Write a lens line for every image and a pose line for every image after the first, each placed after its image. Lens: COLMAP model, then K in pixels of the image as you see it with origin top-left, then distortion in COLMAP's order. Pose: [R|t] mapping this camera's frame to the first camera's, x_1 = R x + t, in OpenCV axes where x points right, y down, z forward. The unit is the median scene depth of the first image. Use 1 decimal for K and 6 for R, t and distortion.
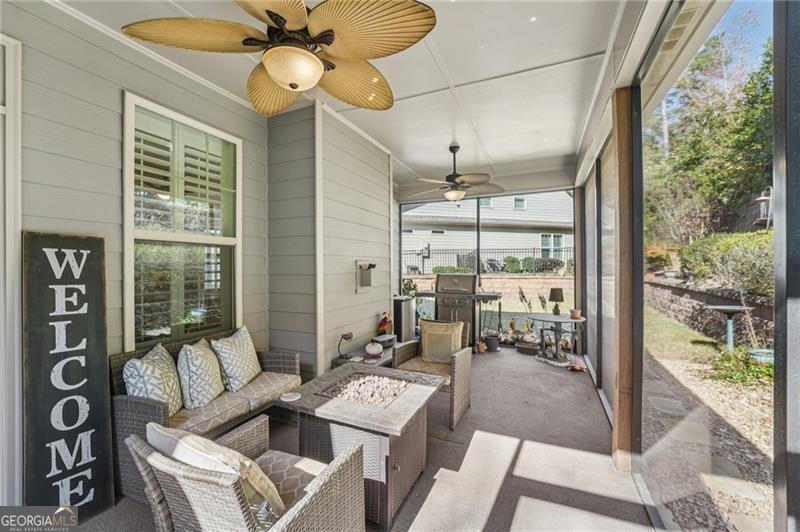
lens RADIAL K [[323.8, 0, 398.1], [0, 323.8, 266.2], [0, 0, 1]] dist [-0.015715, 0.000864]
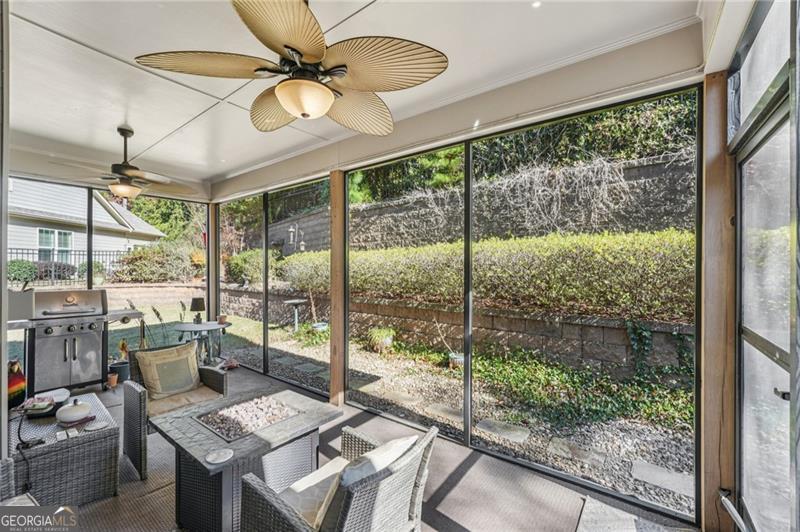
lens RADIAL K [[323.8, 0, 398.1], [0, 323.8, 266.2], [0, 0, 1]] dist [-0.015715, 0.000864]
pose [[0.232178, 0.011039, 0.972611, -0.252262], [0.001866, 0.999929, -0.011795, -0.013639], [-0.972671, 0.004553, 0.232141, 0.096363]]
